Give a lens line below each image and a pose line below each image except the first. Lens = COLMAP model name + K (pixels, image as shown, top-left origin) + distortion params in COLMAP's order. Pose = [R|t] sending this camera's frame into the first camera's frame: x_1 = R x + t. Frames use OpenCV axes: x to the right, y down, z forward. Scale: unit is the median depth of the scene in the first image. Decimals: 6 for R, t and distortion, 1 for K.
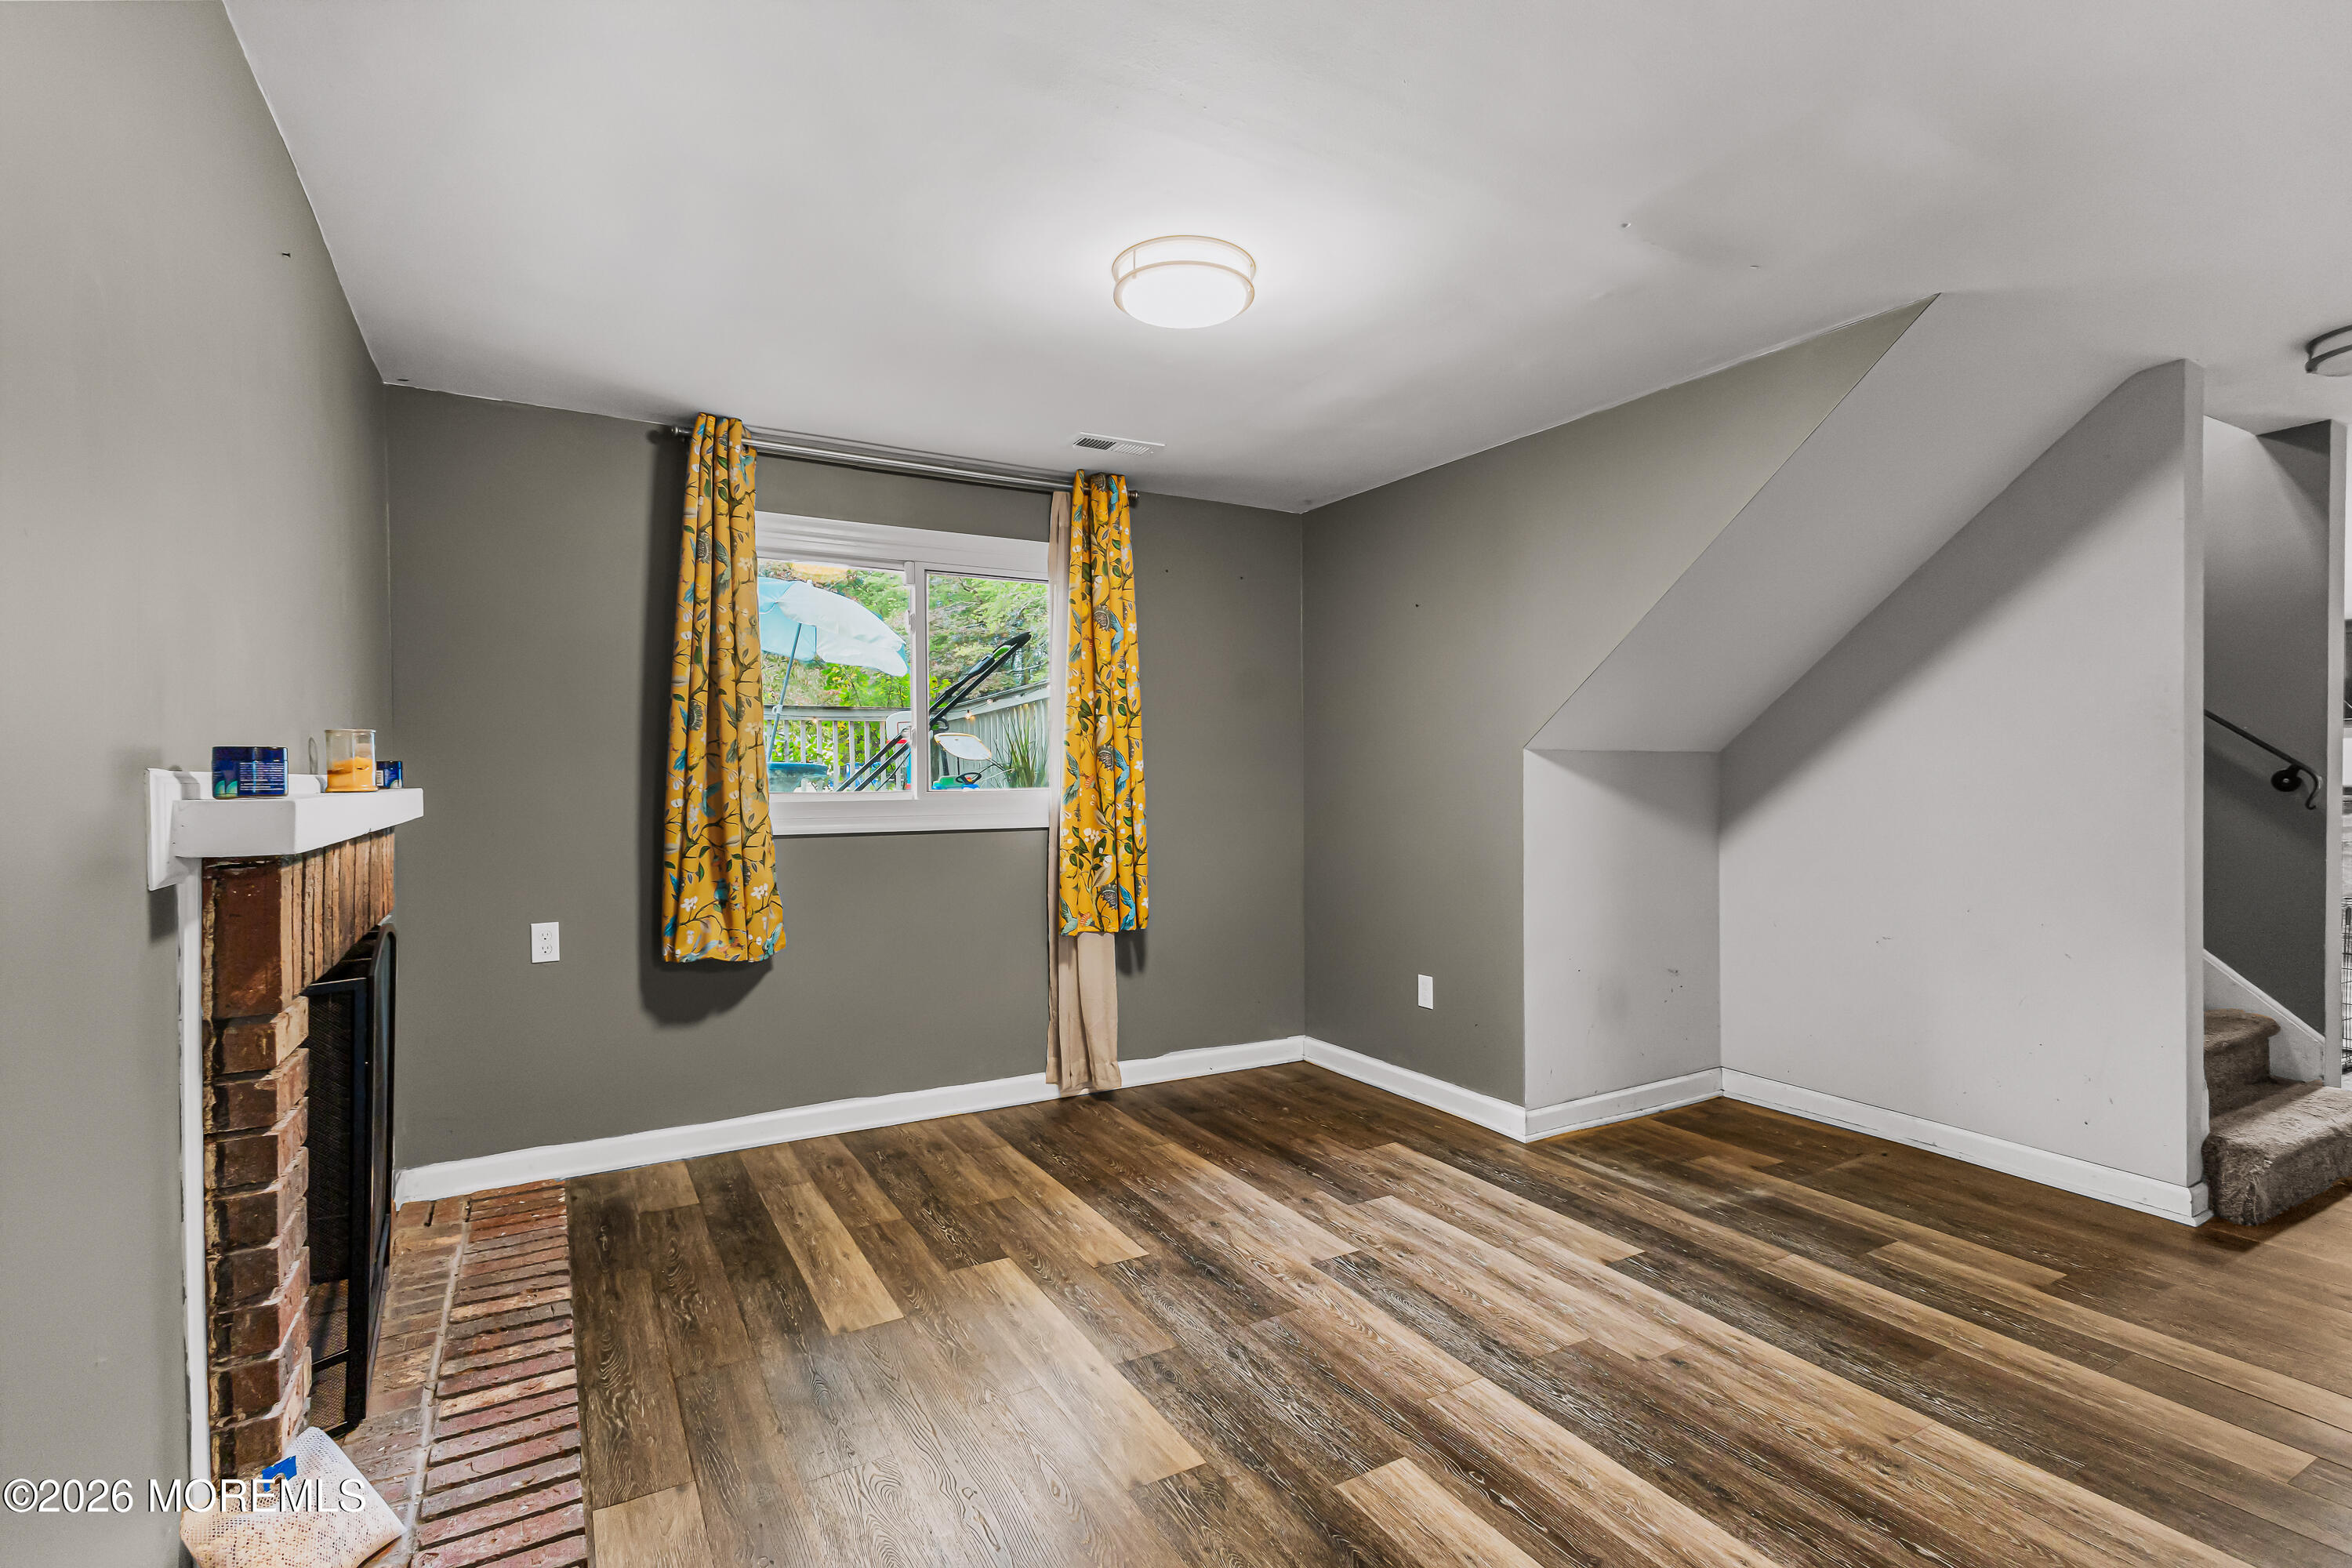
lens RADIAL K [[1094.7, 0, 1165.5], [0, 1094.7, 771.5], [0, 0, 1]] dist [0.001783, 0.002638]
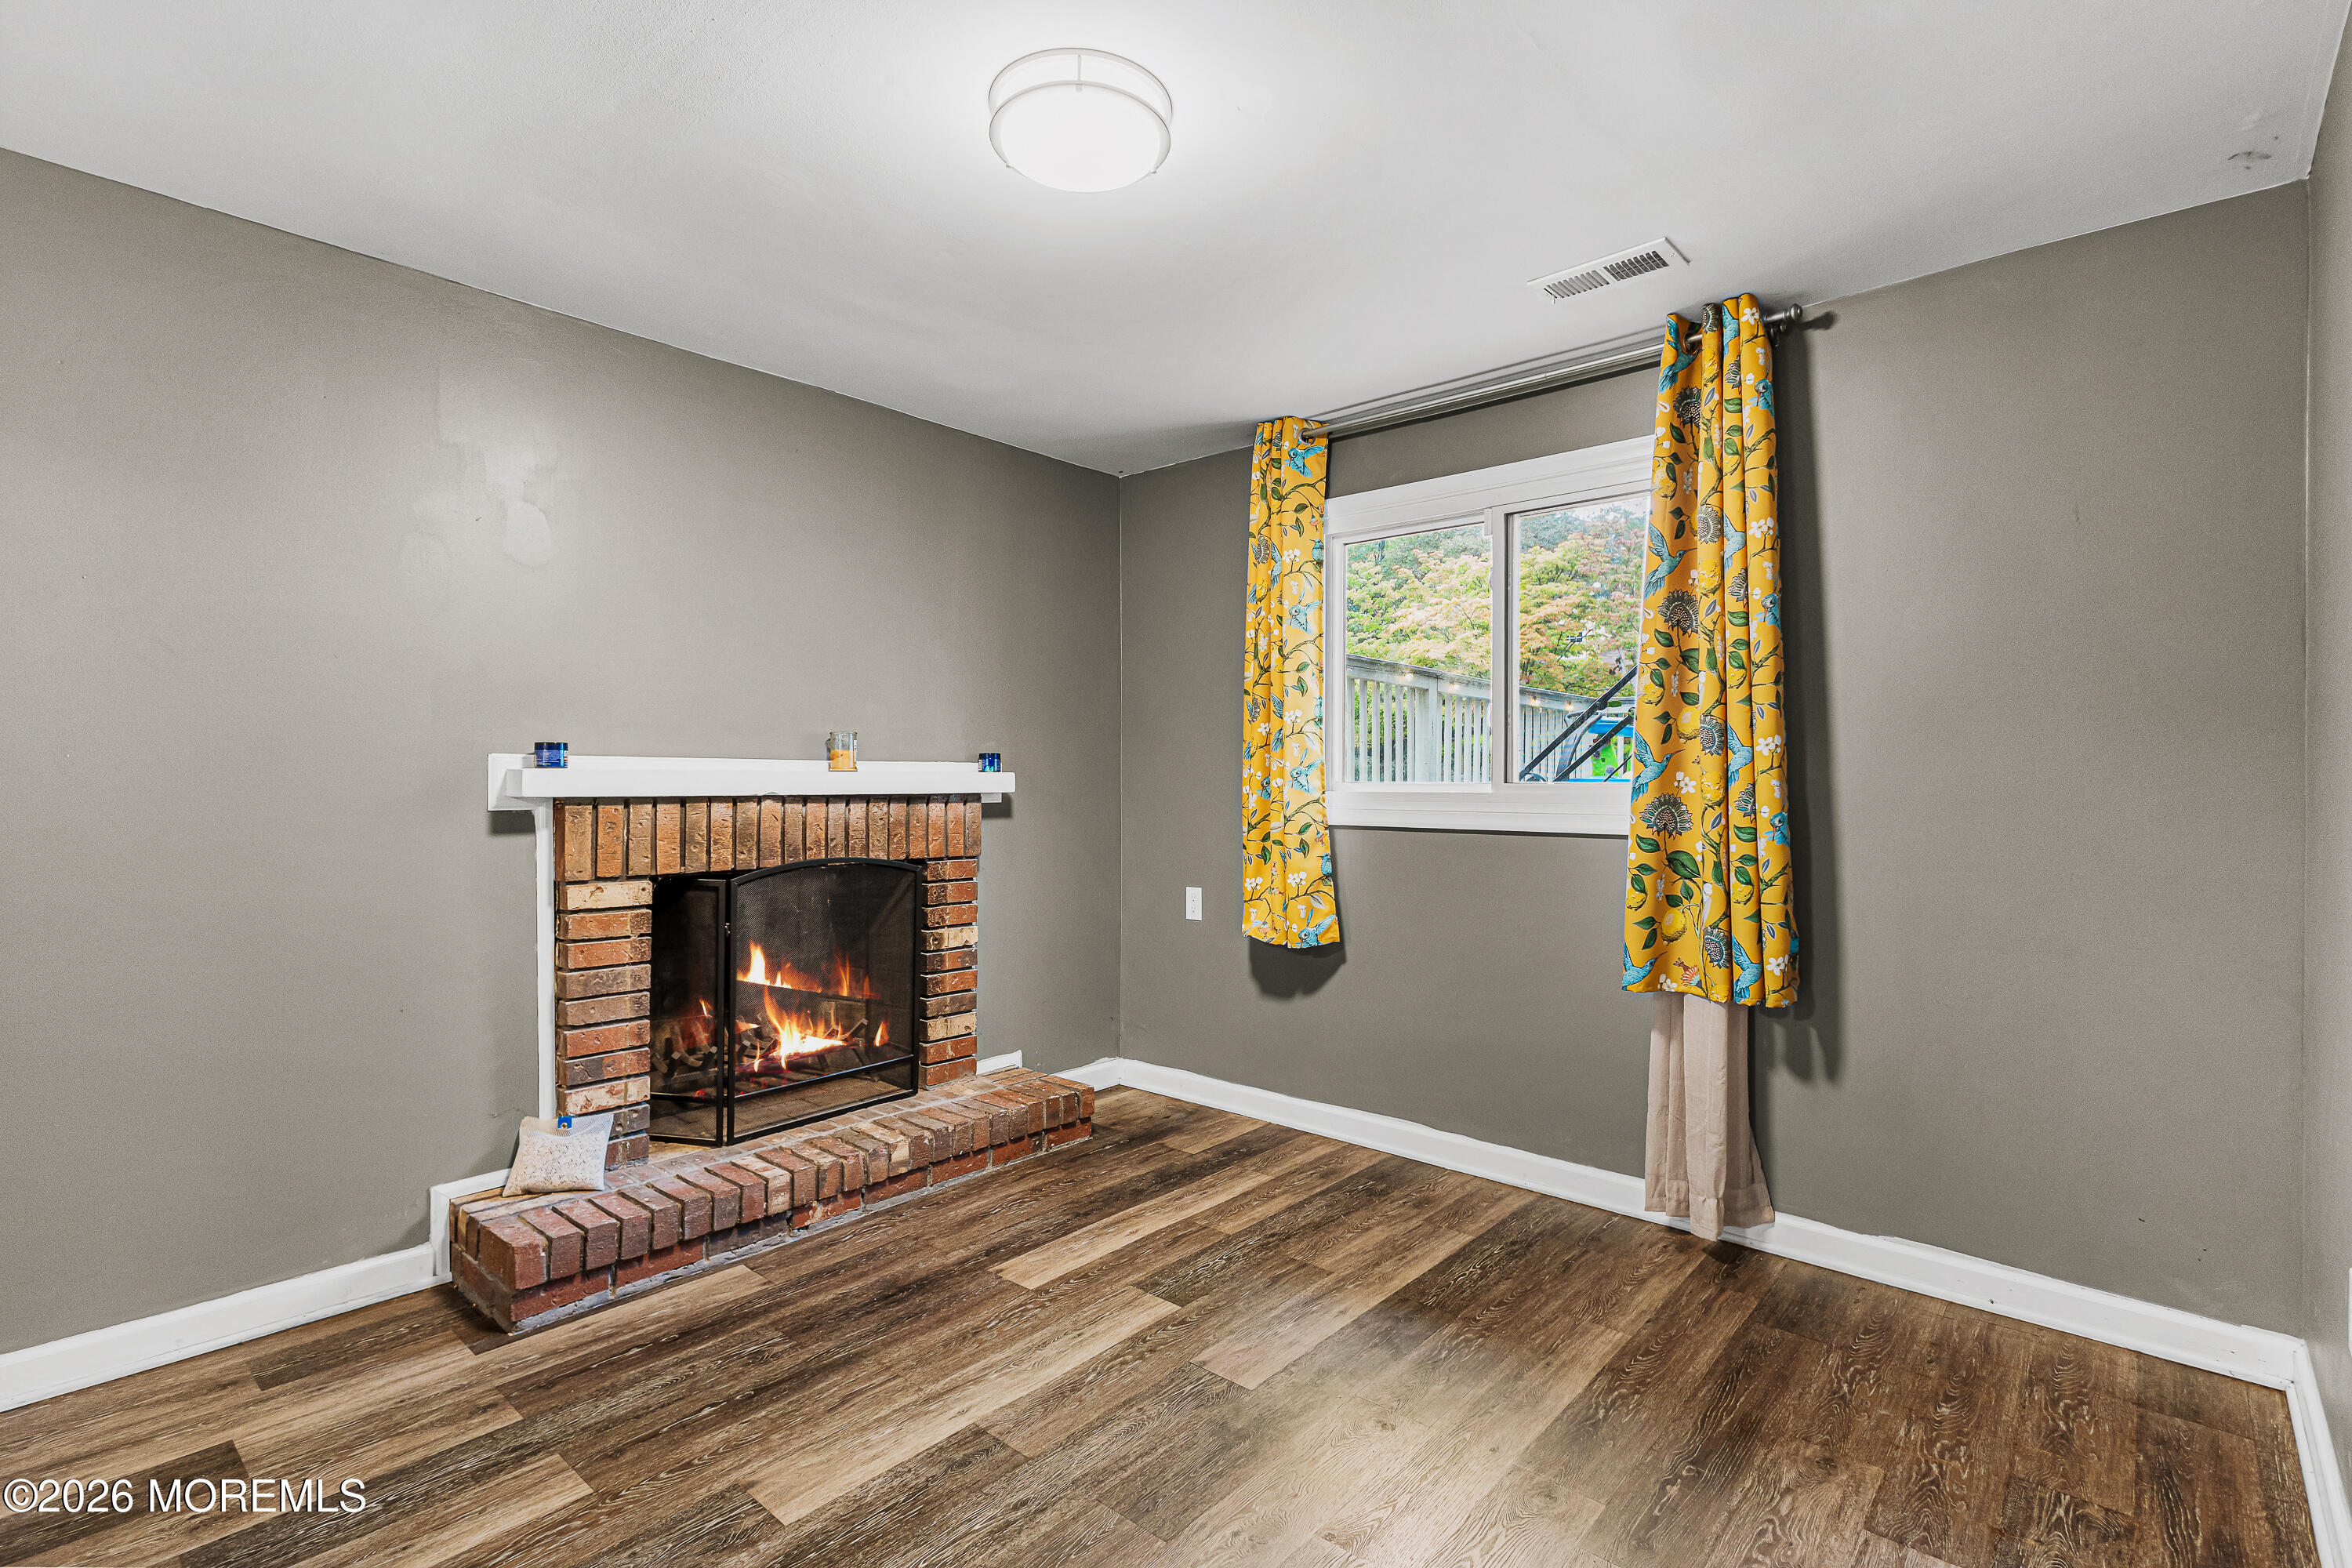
lens RADIAL K [[1094.7, 0, 1175.2], [0, 1094.7, 786.2], [0, 0, 1]] dist [0.001783, 0.002638]
pose [[0.321987, 0.007317, -0.946716, 0.558706], [-0.000002, 0.999970, 0.007728, 0.016822], [0.946744, -0.002486, 0.321978, 0.585260]]
